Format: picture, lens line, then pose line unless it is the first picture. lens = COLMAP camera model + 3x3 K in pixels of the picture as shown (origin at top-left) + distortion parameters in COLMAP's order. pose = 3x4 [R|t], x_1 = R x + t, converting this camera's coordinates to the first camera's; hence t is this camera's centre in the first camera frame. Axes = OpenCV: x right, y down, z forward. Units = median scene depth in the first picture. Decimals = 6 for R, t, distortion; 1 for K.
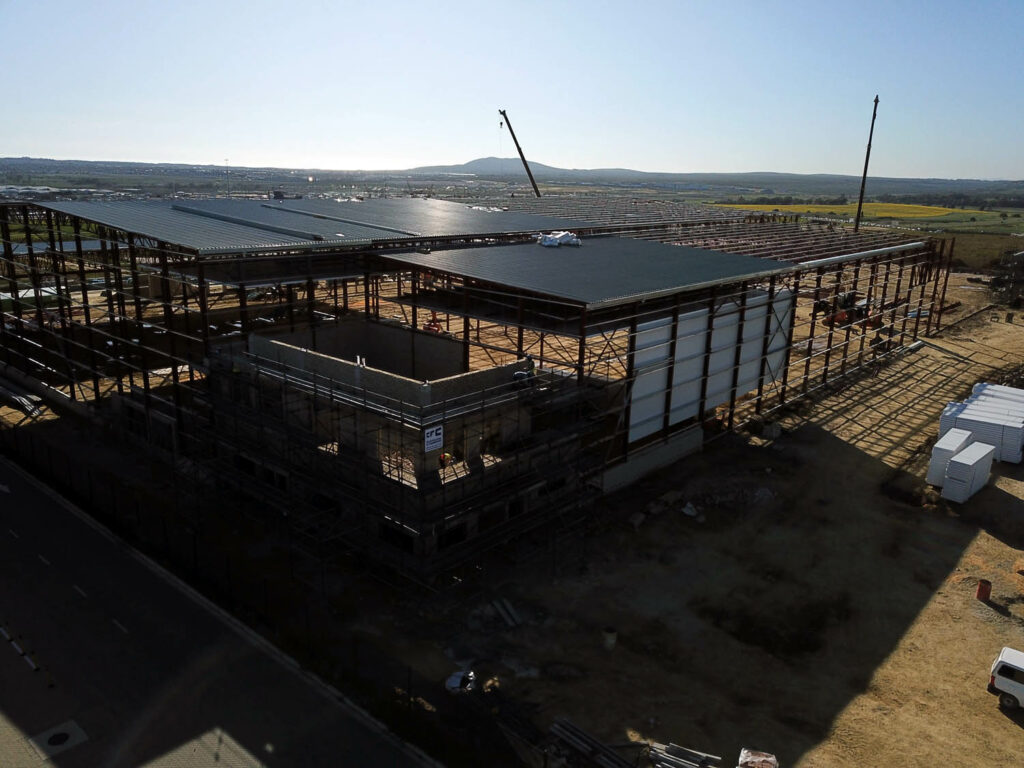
lens RADIAL K [[779.8, 0, 513.8], [0, 779.8, 385.2], [0, 0, 1]] dist [0.040010, -0.083166]
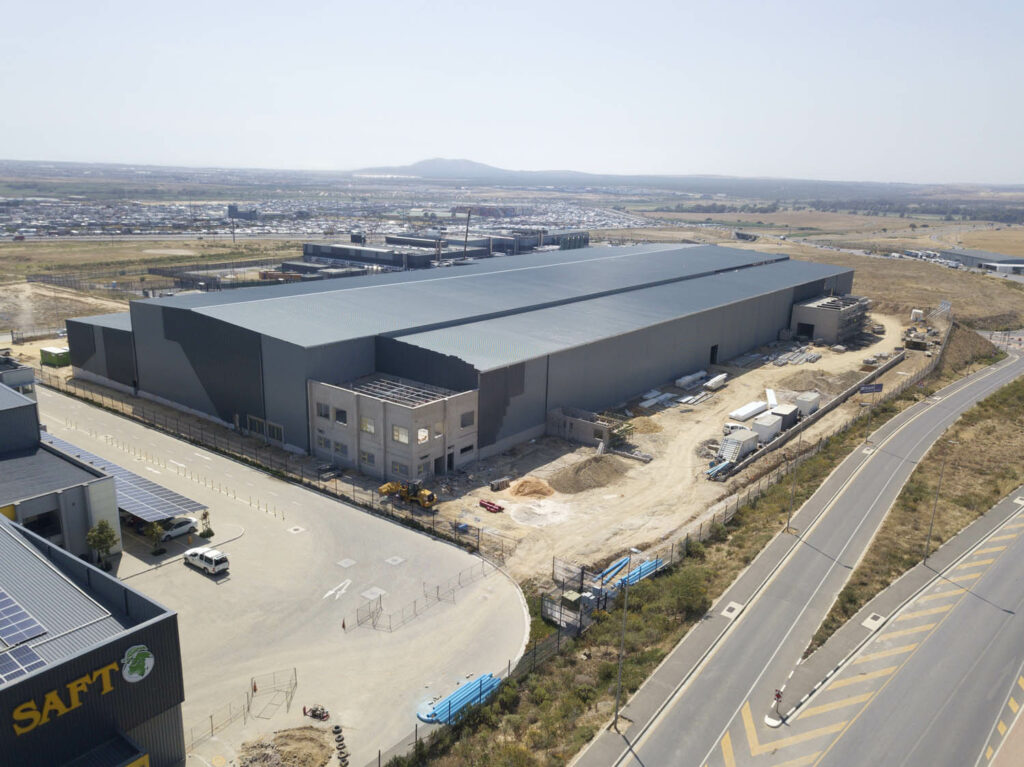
lens RADIAL K [[783.5, 0, 513.5], [0, 783.5, 381.4], [0, 0, 1]] dist [0.004004, 0.001306]
pose [[0.997895, -0.012678, 0.063602, 0.036686], [0.013068, 0.999898, -0.005727, -0.047084], [-0.063523, 0.006546, 0.997959, -1.044878]]
